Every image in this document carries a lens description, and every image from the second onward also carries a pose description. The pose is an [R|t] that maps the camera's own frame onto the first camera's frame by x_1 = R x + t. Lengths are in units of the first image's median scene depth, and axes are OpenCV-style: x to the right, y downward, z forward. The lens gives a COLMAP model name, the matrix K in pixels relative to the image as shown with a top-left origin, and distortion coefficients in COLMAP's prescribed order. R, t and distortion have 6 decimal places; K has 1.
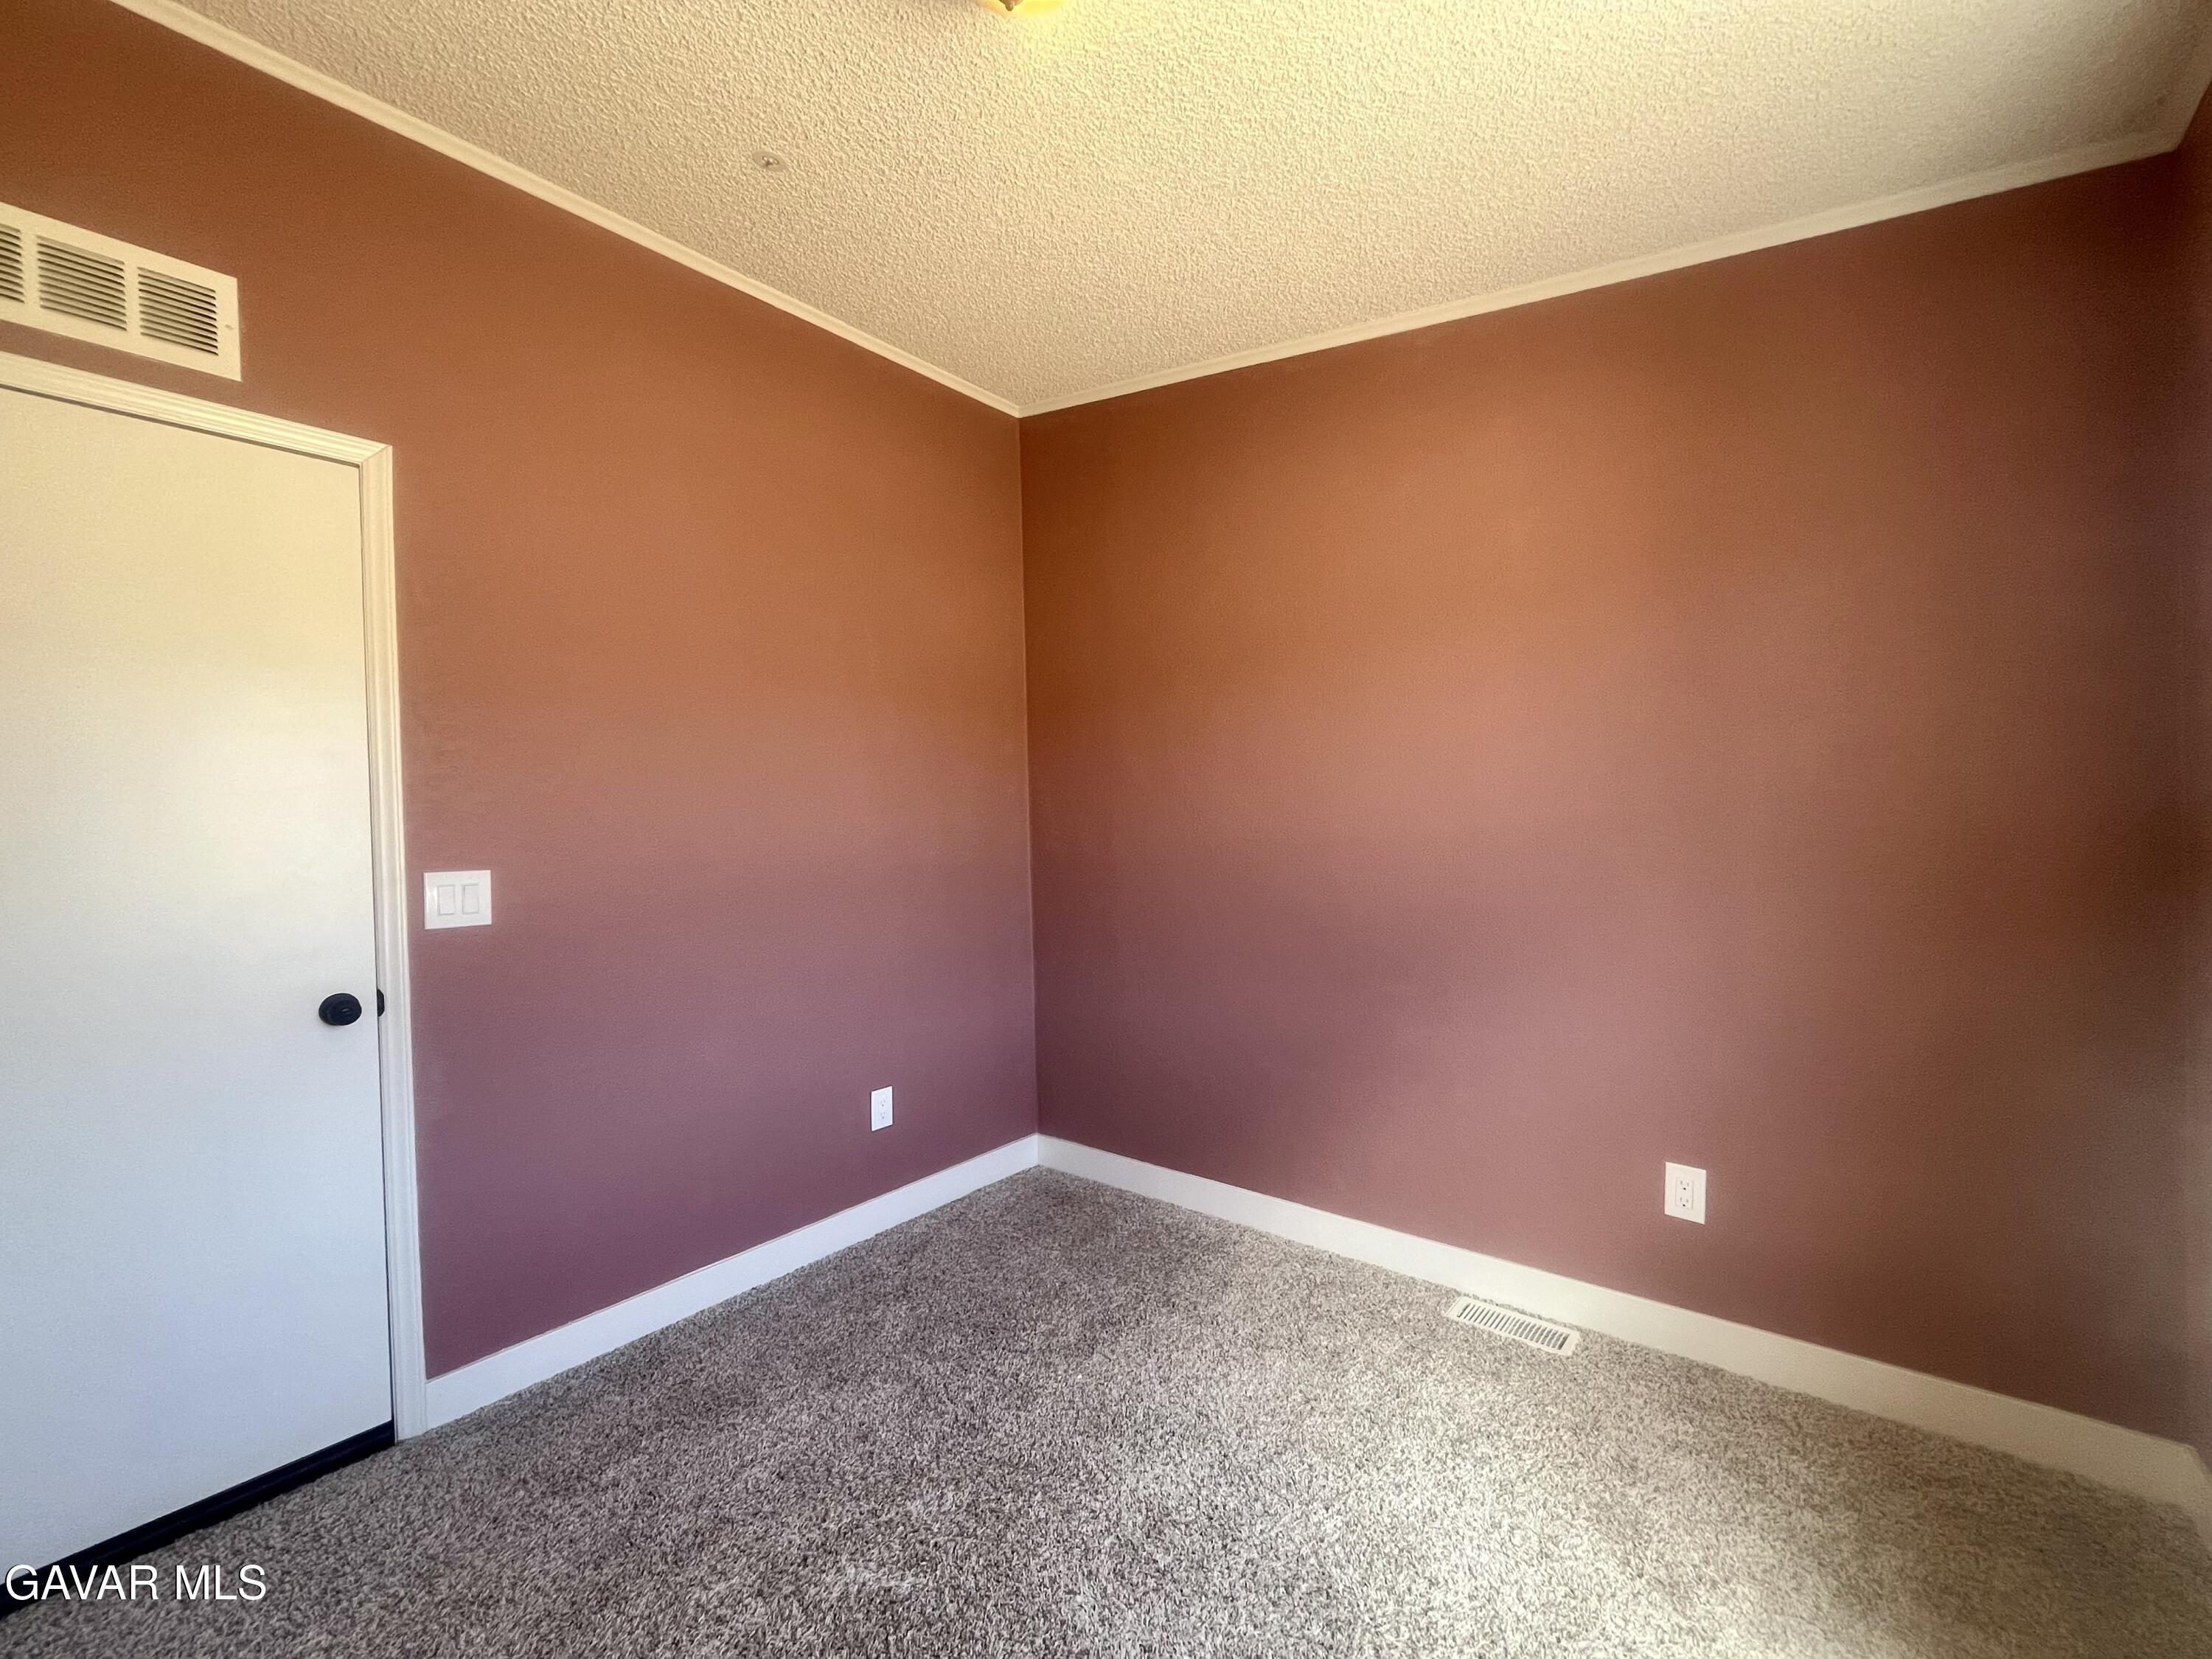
lens RADIAL K [[882.2, 0, 1102.0], [0, 882.2, 821.9], [0, 0, 1]] dist [-0.001123, -0.000187]
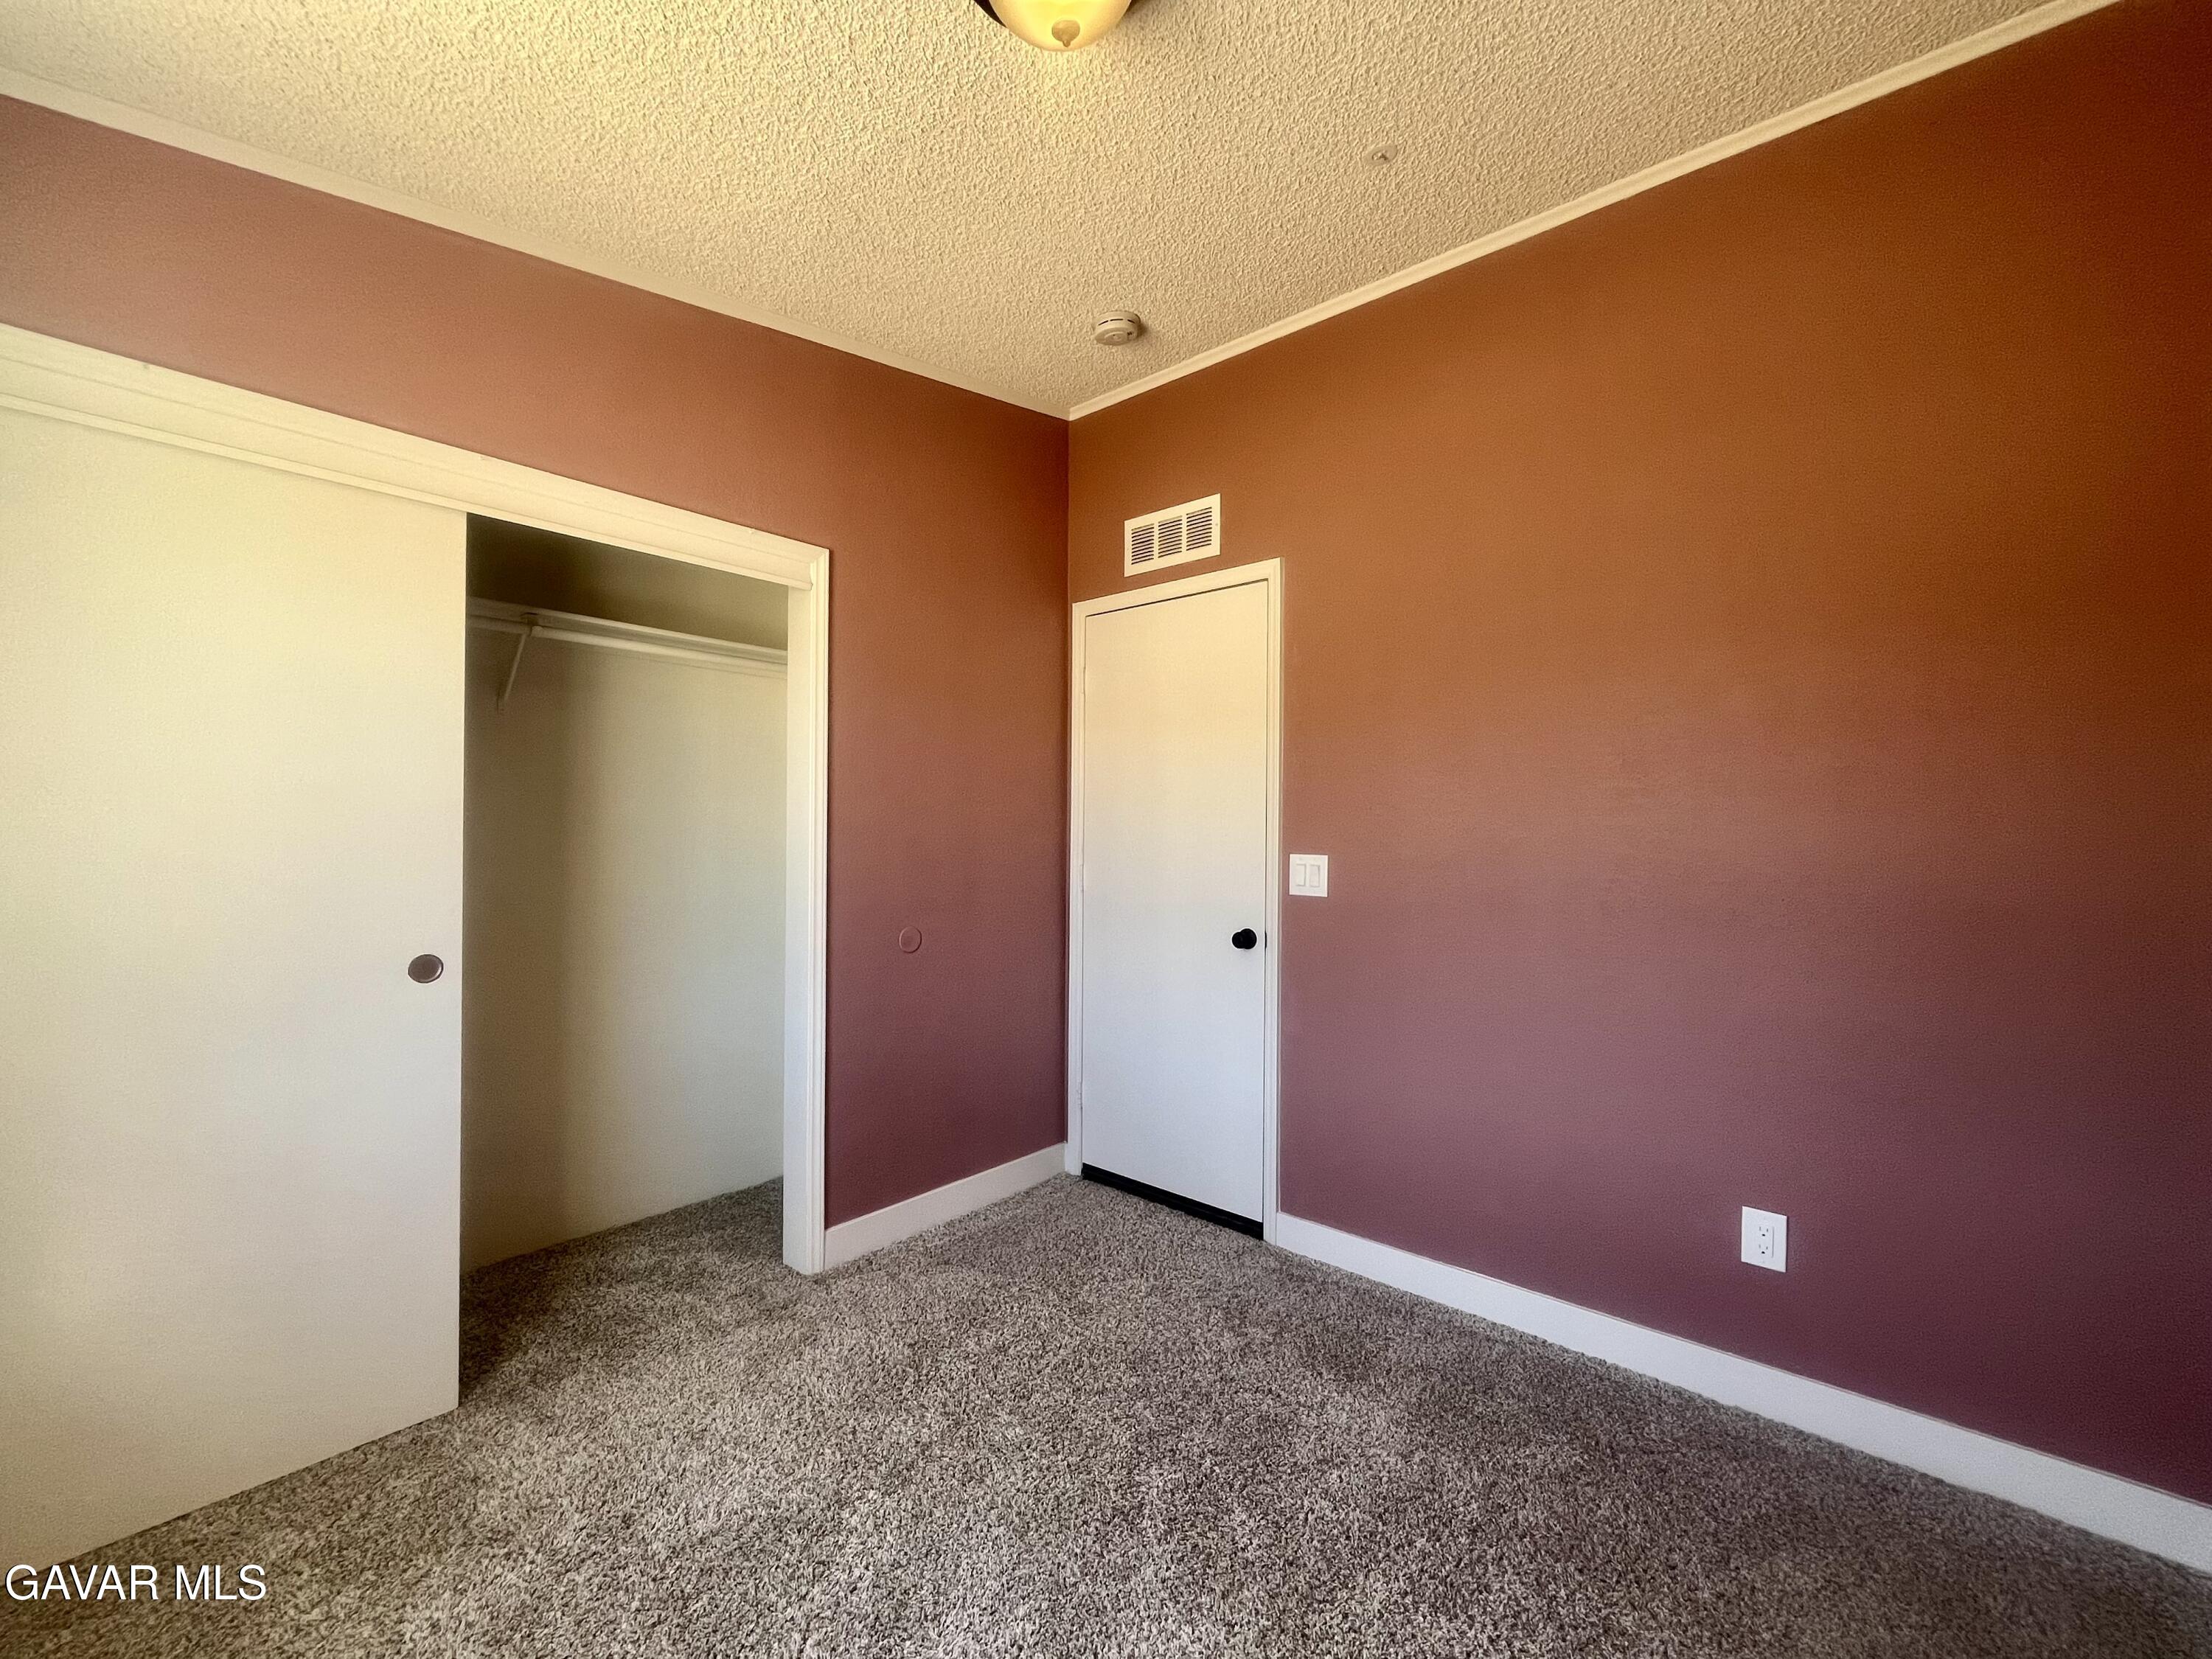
lens RADIAL K [[882.2, 0, 1102.0], [0, 882.2, 821.9], [0, 0, 1]] dist [-0.001123, -0.000187]
pose [[0.004264, 0.019052, -0.999809, 0.647185], [-0.009900, 0.999770, 0.019009, -0.018331], [0.999942, 0.009817, 0.004452, 0.704840]]
